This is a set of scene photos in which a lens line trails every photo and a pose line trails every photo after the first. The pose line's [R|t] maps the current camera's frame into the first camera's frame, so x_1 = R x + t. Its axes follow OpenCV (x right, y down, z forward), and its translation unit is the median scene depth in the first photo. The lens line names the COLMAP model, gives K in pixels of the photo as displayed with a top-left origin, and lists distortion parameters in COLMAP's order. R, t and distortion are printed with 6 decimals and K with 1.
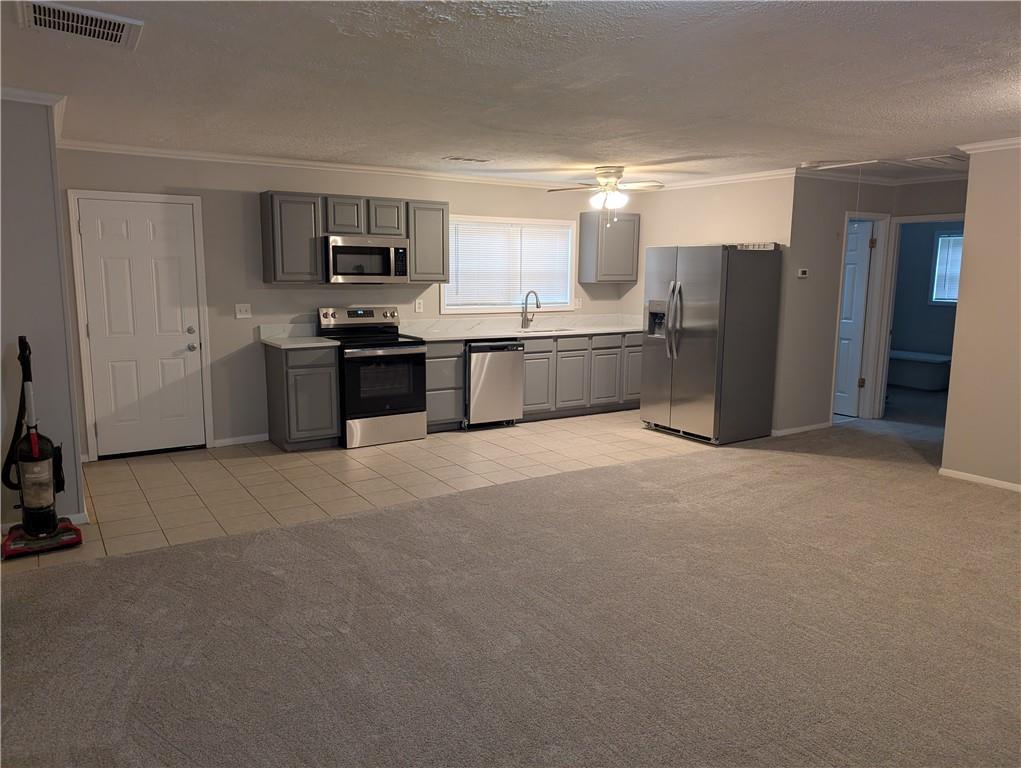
lens RADIAL K [[738.4, 0, 511.2], [0, 738.4, 375.9], [0, 0, 1]] dist [0.005485, -0.006056]
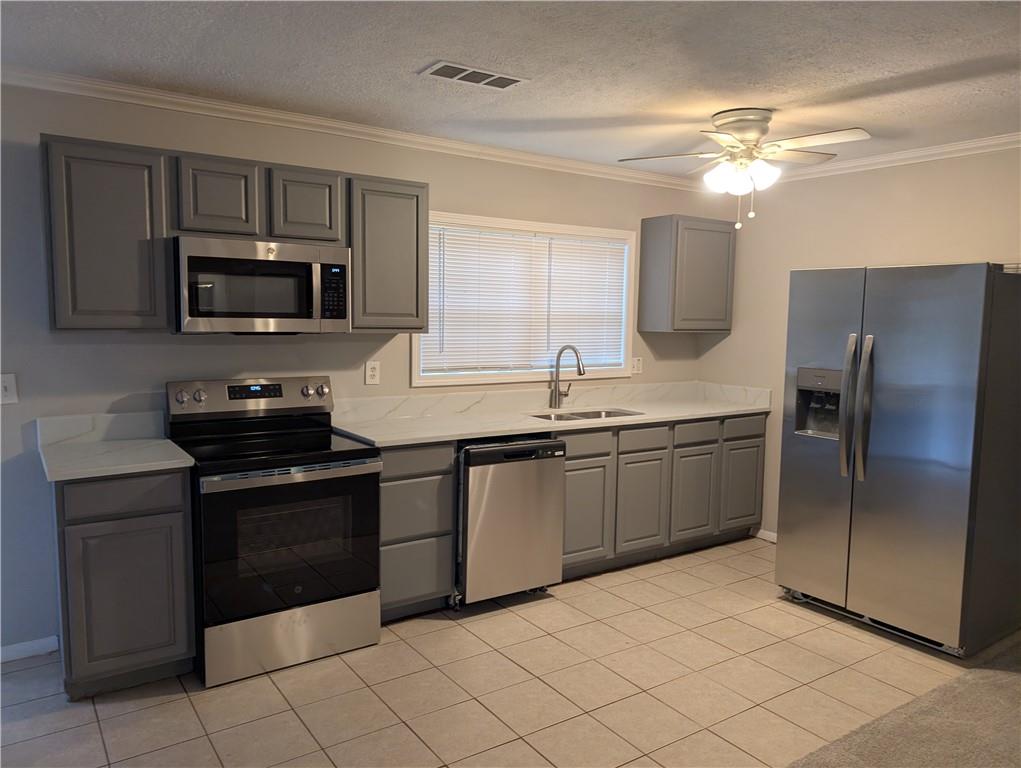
lens RADIAL K [[741.4, 0, 510.0], [0, 741.4, 380.5], [0, 0, 1]] dist [0.006165, 0.000522]
pose [[0.999447, 0.005768, 0.032740, -0.043430], [-0.004148, 0.998775, -0.049317, -0.067072], [-0.032984, 0.049154, 0.998246, 0.479068]]
